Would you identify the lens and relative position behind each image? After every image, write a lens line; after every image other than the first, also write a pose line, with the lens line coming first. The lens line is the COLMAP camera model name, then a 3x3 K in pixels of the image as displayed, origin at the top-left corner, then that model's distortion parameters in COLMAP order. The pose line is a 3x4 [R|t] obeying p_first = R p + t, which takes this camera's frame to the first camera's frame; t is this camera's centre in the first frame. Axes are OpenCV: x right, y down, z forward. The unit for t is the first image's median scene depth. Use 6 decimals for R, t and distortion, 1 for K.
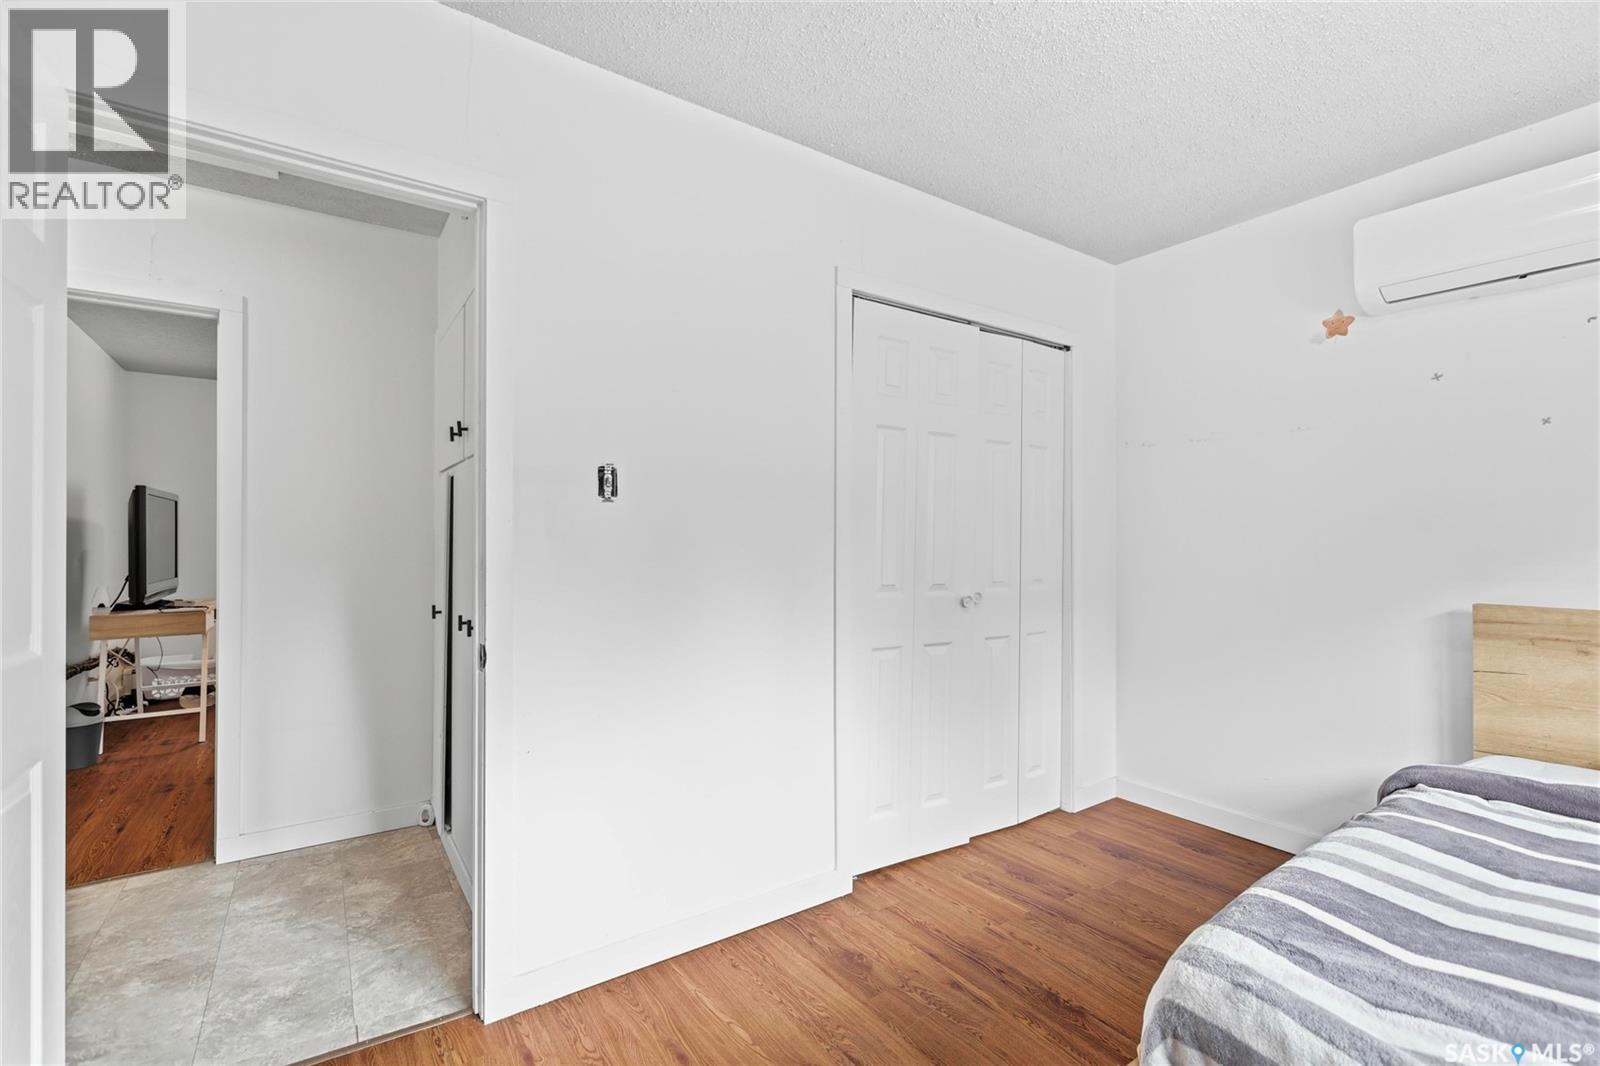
lens RADIAL K [[726.7, 0, 804.7], [0, 726.7, 521.3], [0, 0, 1]] dist [0.000403, 0.000262]
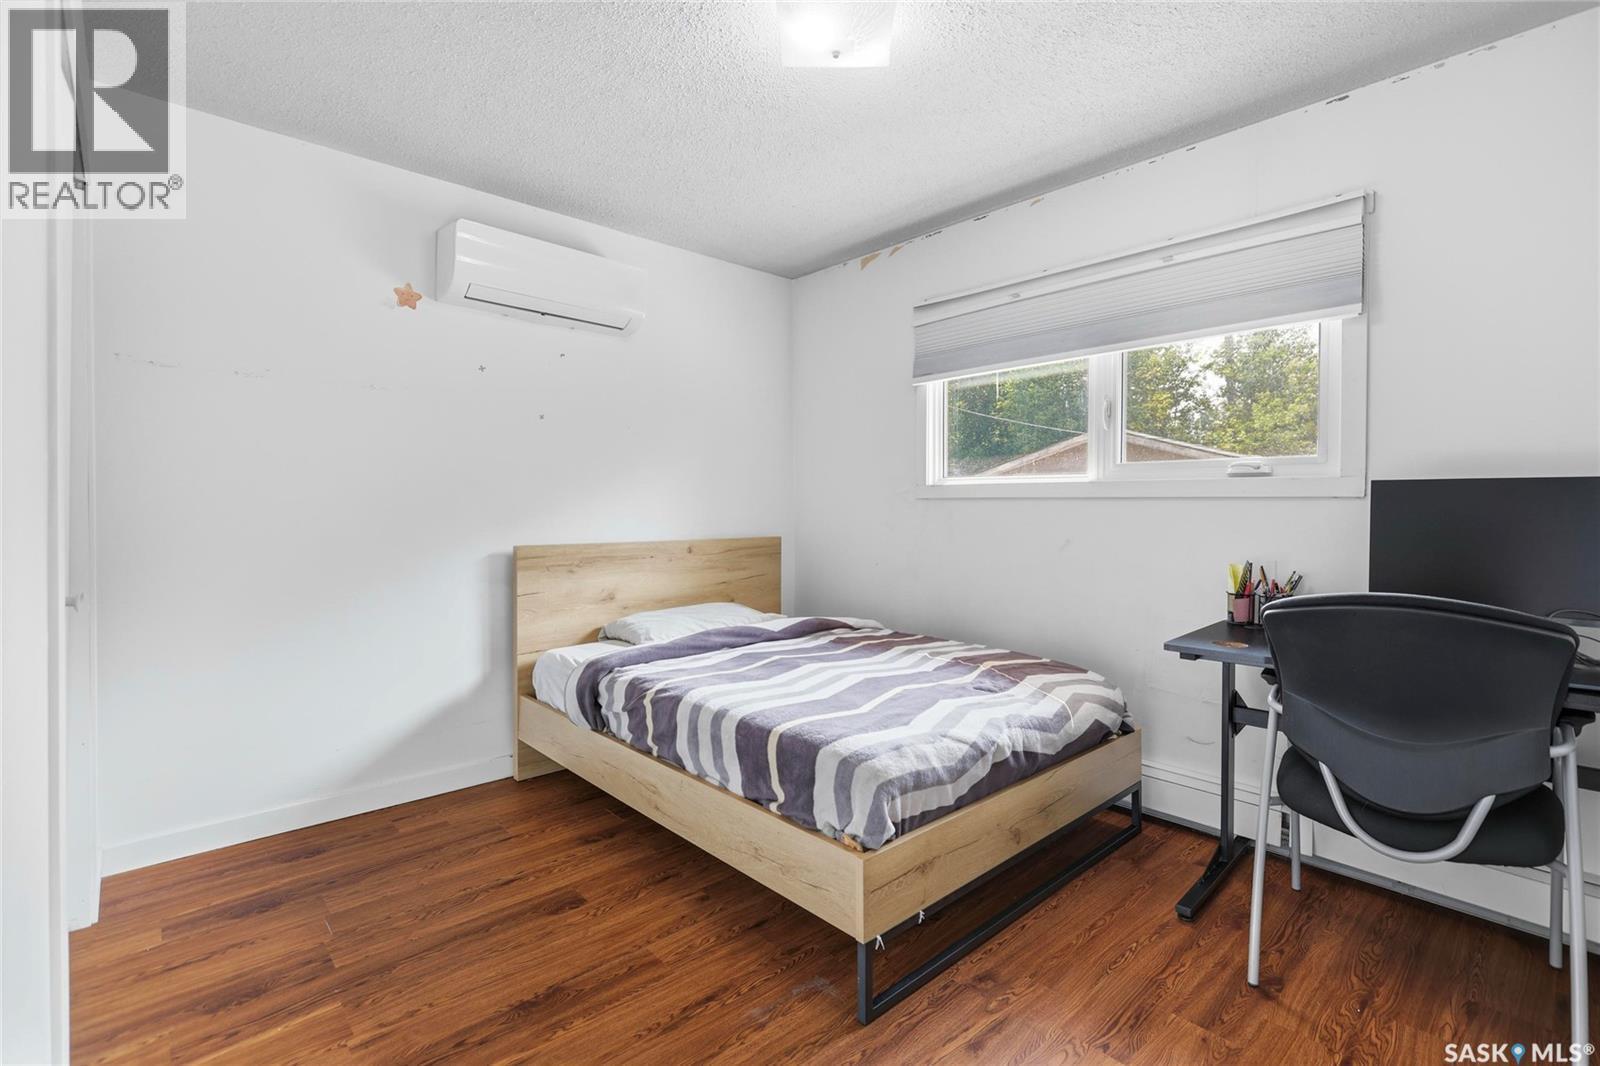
lens RADIAL K [[726.7, 0, 804.7], [0, 726.7, 521.3], [0, 0, 1]] dist [0.000403, 0.000262]
pose [[-0.135446, -0.021902, 0.990543, -0.457555], [-0.015654, 0.999678, 0.019964, 0.031705], [-0.990661, -0.012802, -0.135746, 0.632066]]
